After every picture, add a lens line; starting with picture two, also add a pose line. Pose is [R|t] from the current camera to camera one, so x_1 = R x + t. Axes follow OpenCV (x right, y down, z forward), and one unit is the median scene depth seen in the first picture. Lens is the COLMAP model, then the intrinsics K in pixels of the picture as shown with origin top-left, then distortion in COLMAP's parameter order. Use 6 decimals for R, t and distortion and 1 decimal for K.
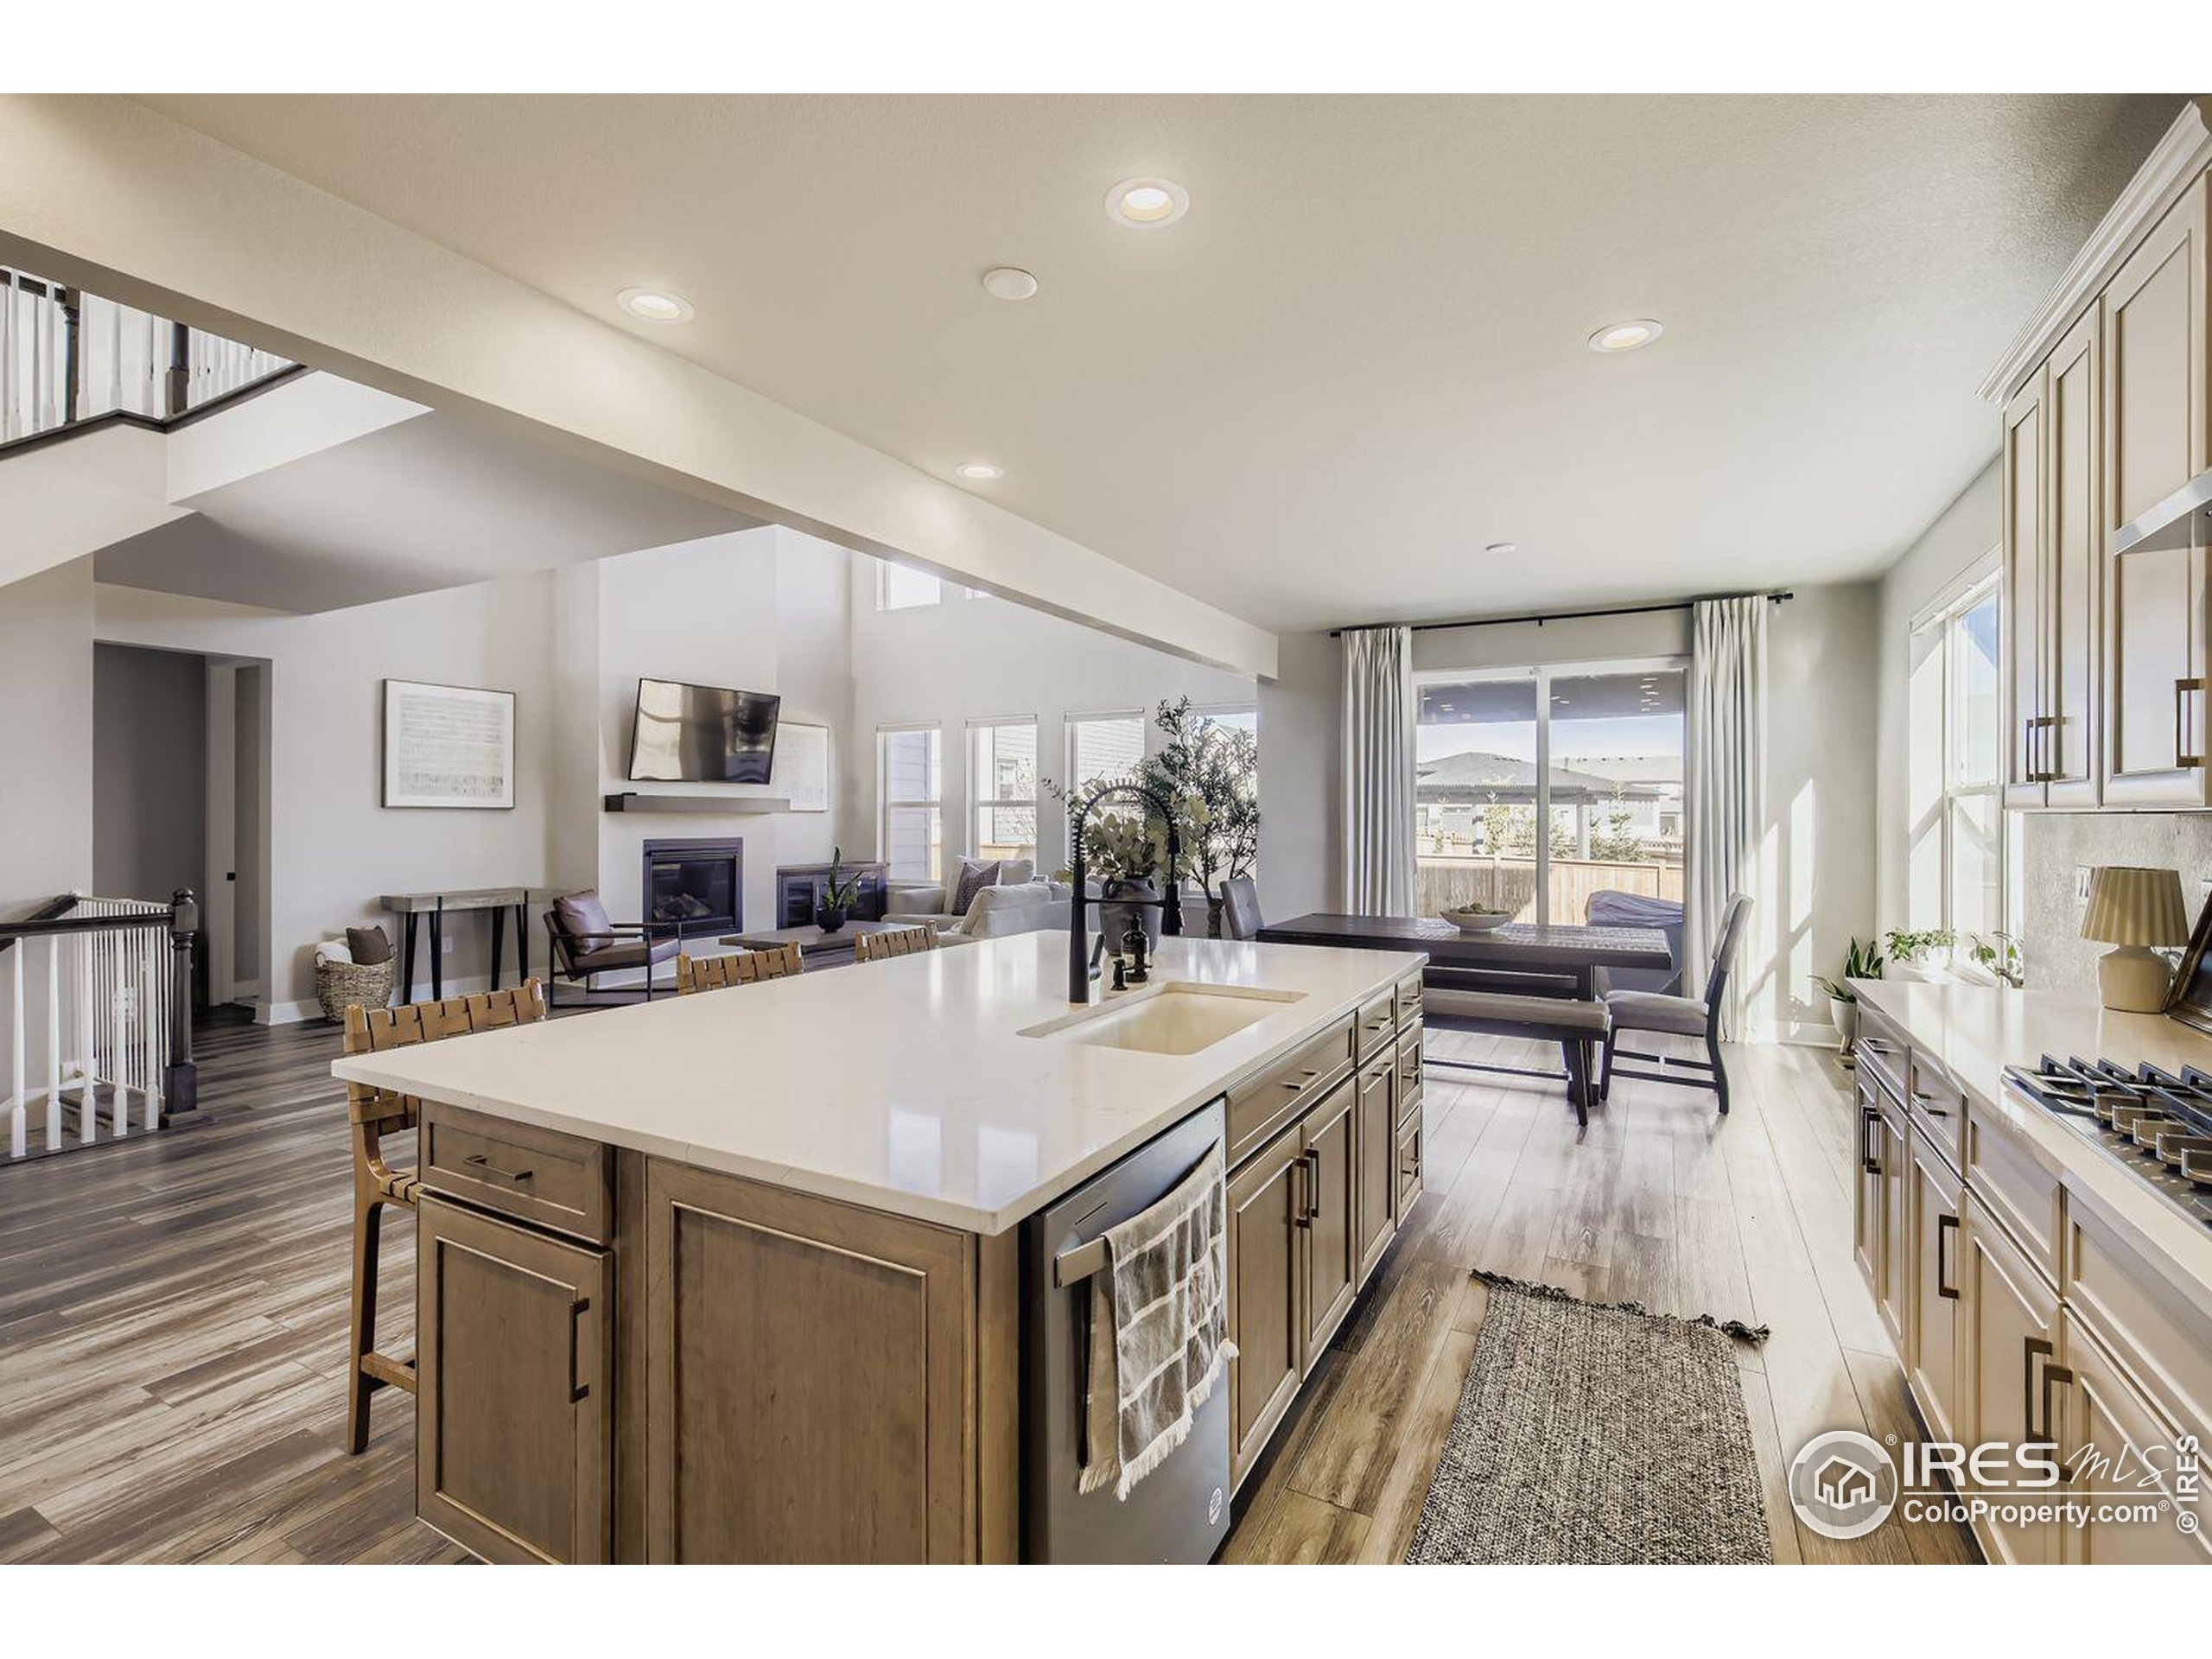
lens RADIAL K [[1001.5, 0, 1103.1], [0, 1001.5, 794.8], [0, 0, 1]] dist [0.001808, 0.000995]
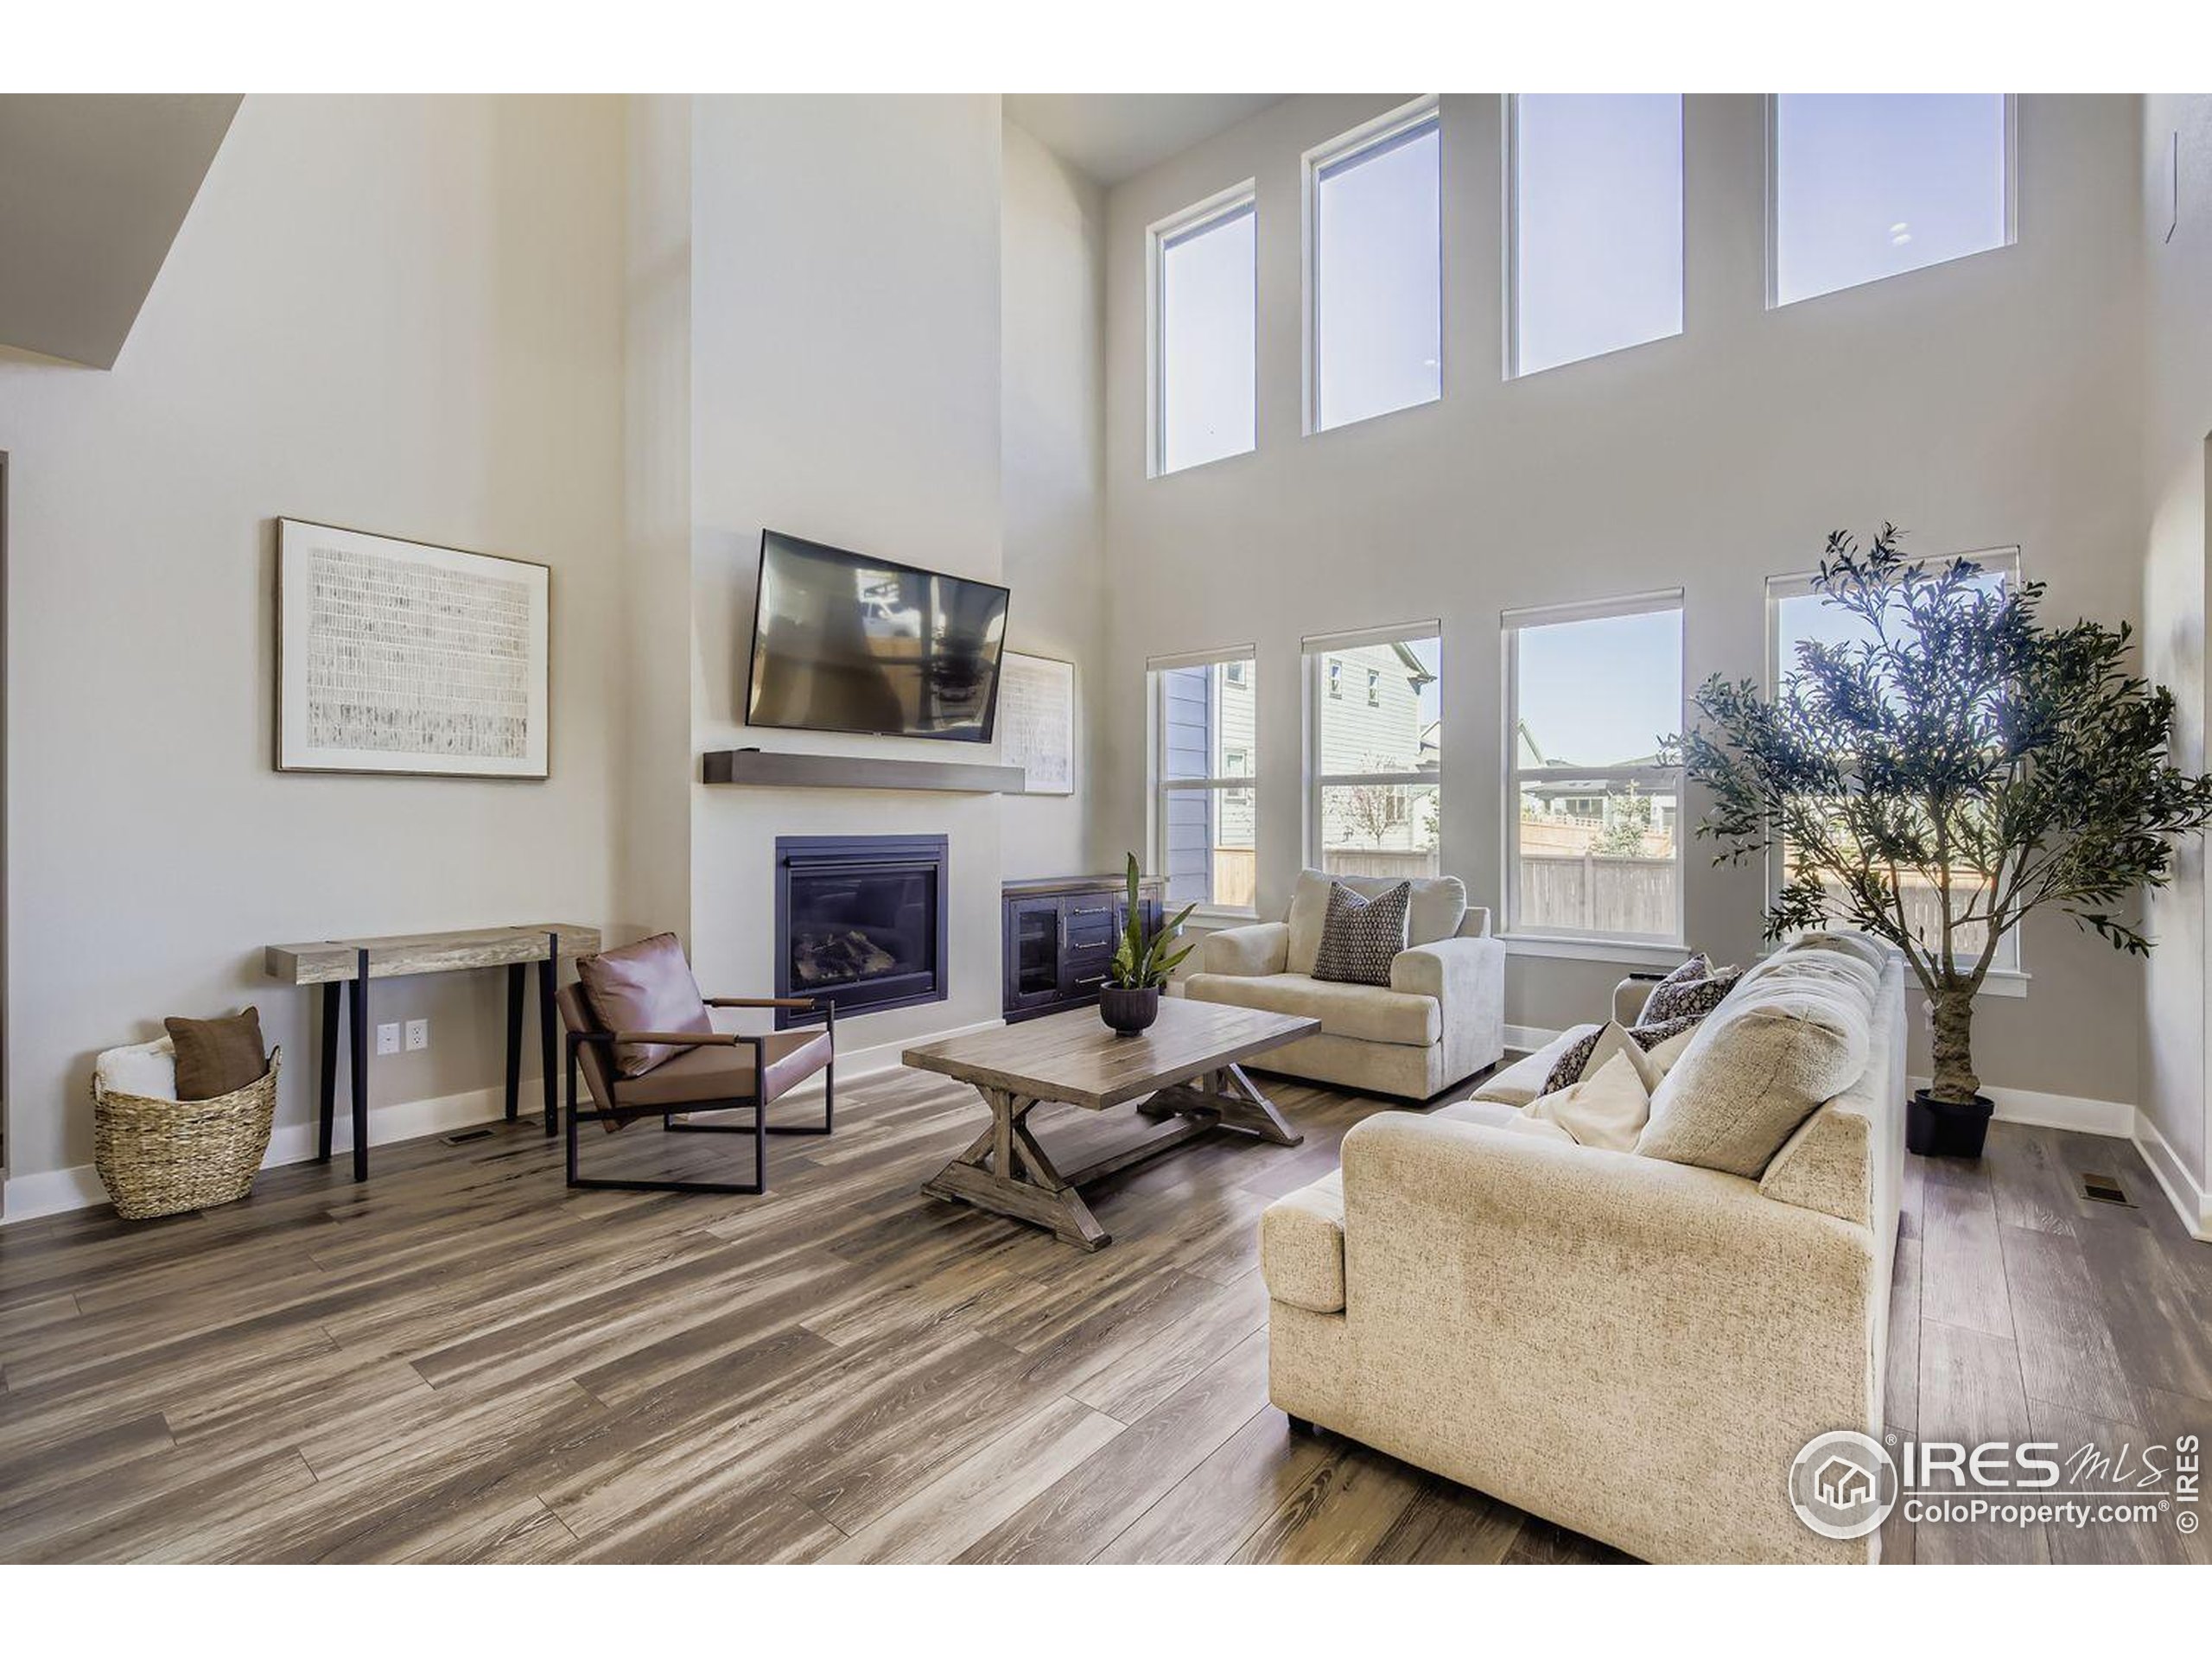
lens RADIAL K [[1001.5, 0, 1100.9], [0, 1001.5, 812.9], [0, 0, 1]] dist [0.001808, 0.000995]
pose [[0.982841, -0.000525, -0.184452, -0.191319], [0.003424, 0.999876, 0.015400, 0.024750], [0.184420, -0.015767, 0.982721, 0.515549]]
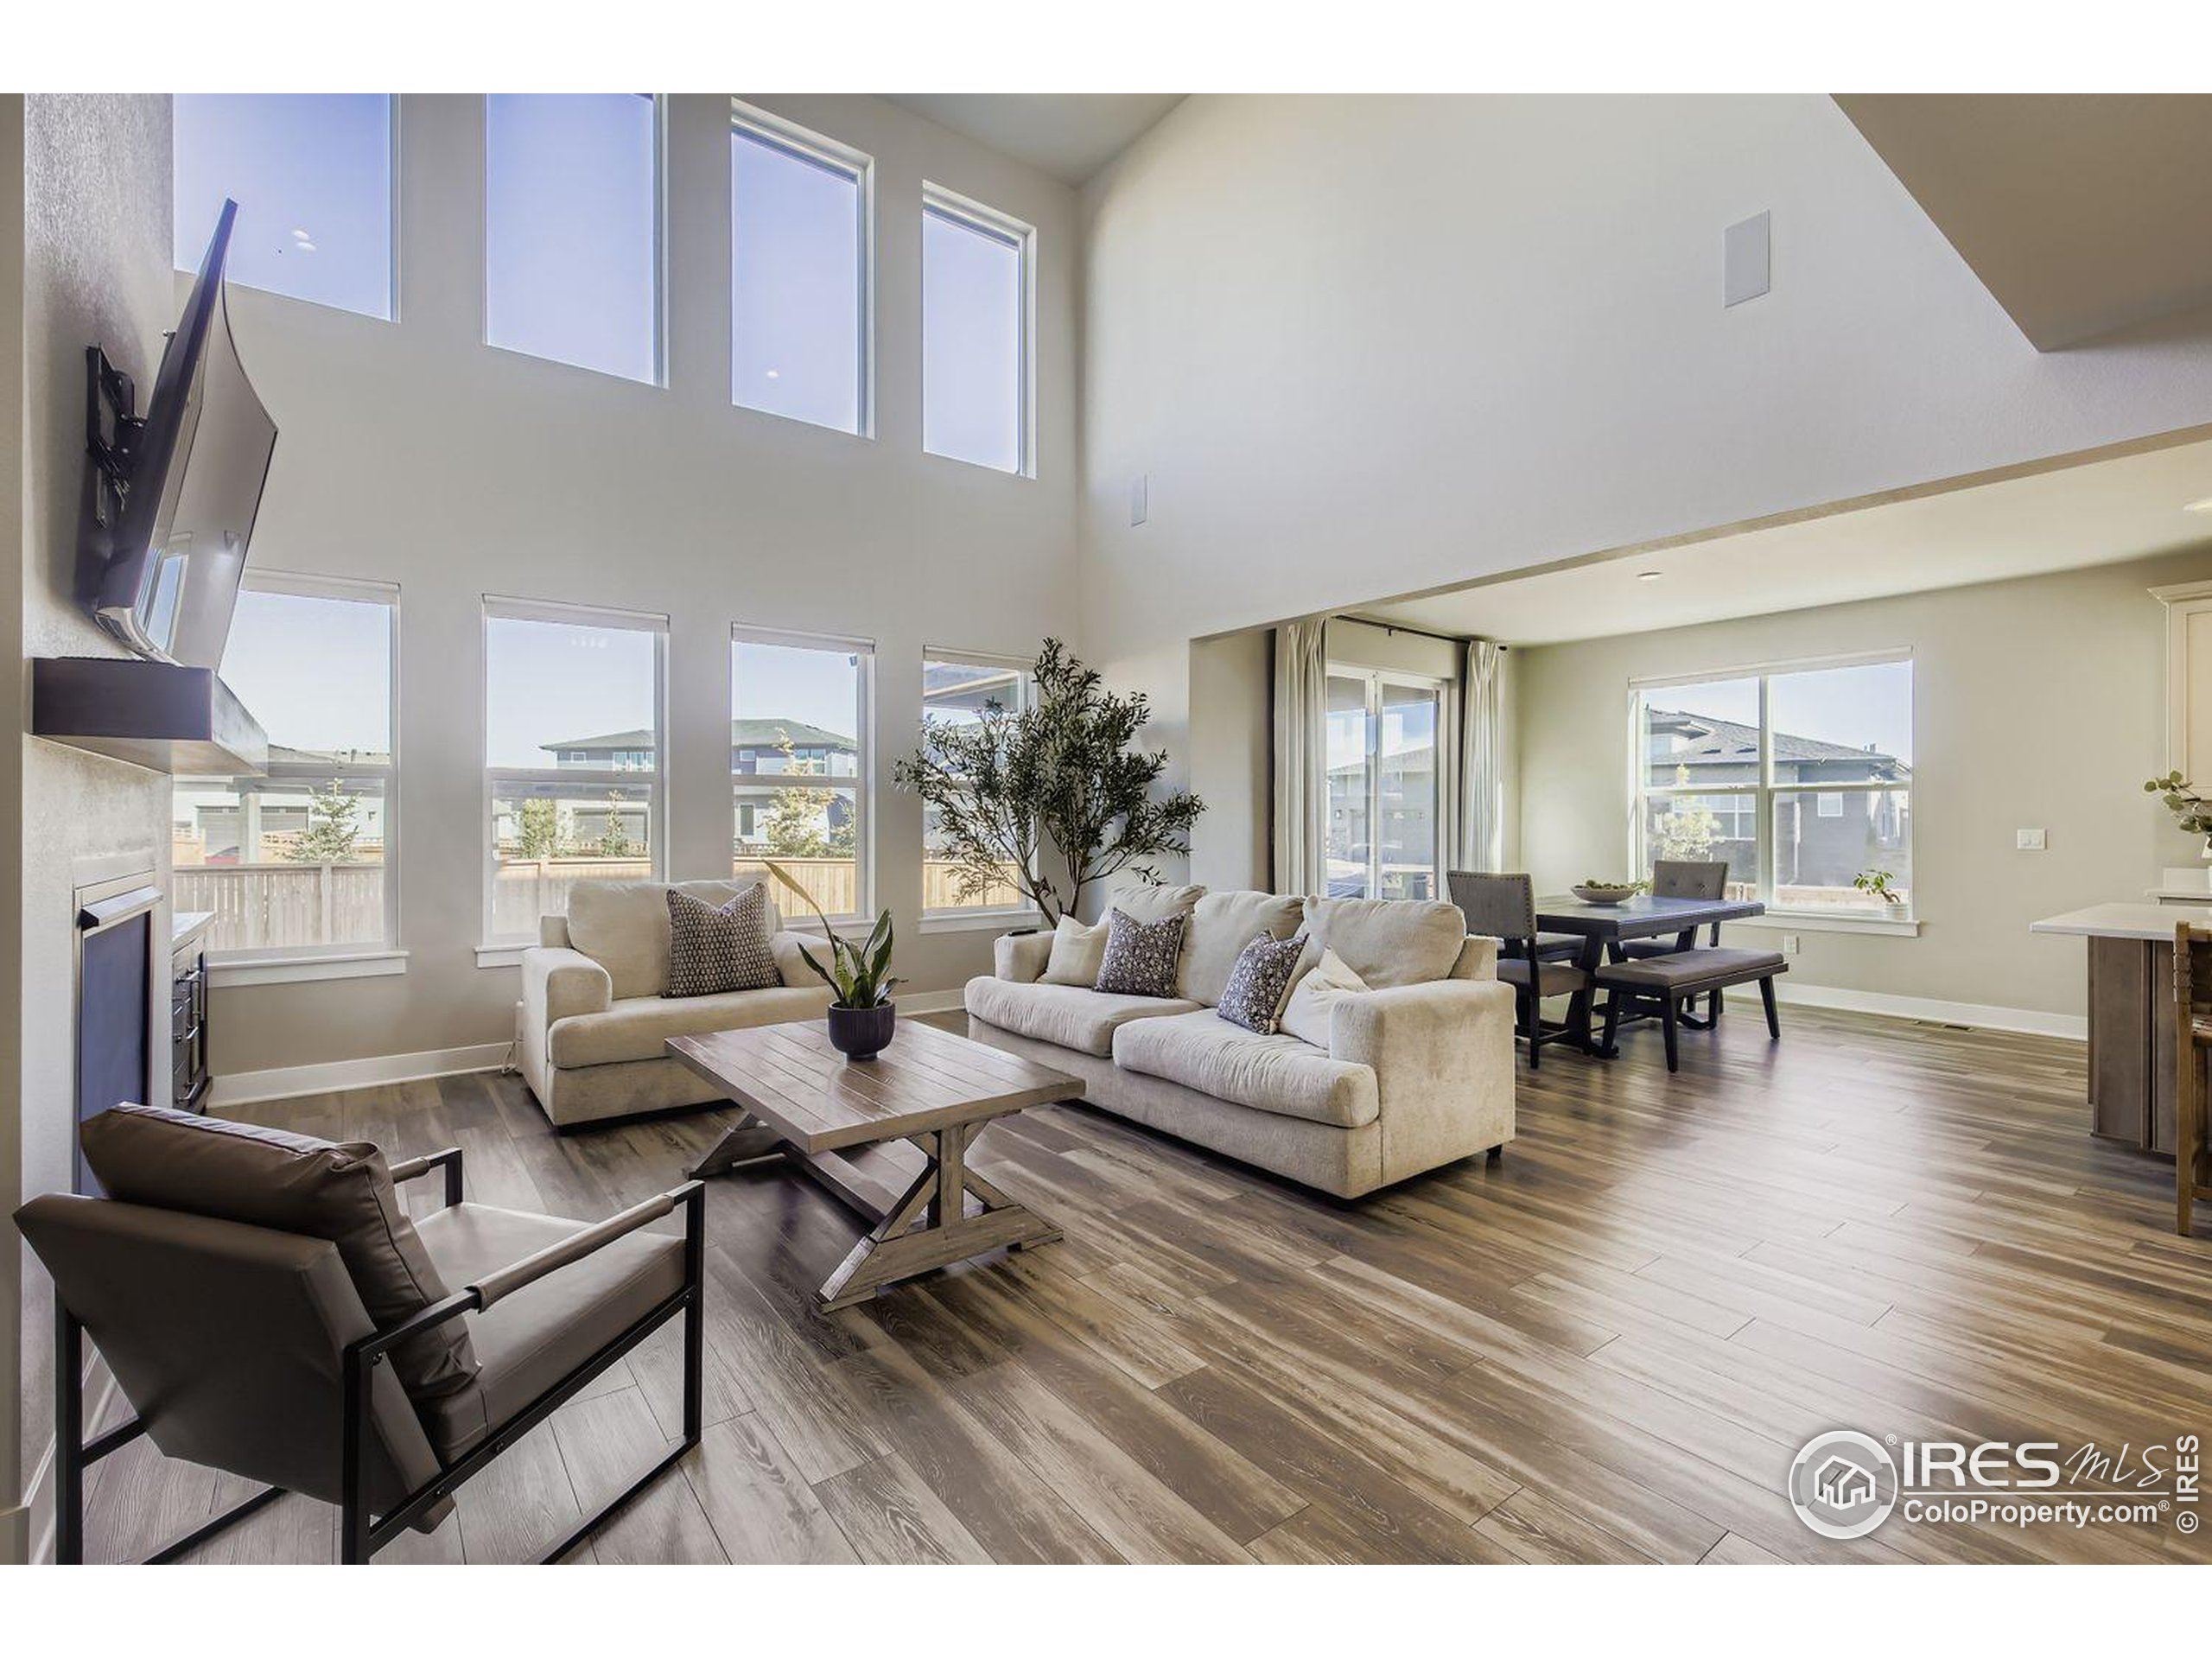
lens RADIAL K [[1001.5, 0, 1103.2], [0, 1001.5, 822.9], [0, 0, 1]] dist [0.001808, 0.000995]
pose [[0.407002, -0.003293, 0.913421, -0.600251], [-0.018507, 0.999759, 0.011851, 0.027463], [-0.913240, -0.021728, 0.406842, 0.704209]]
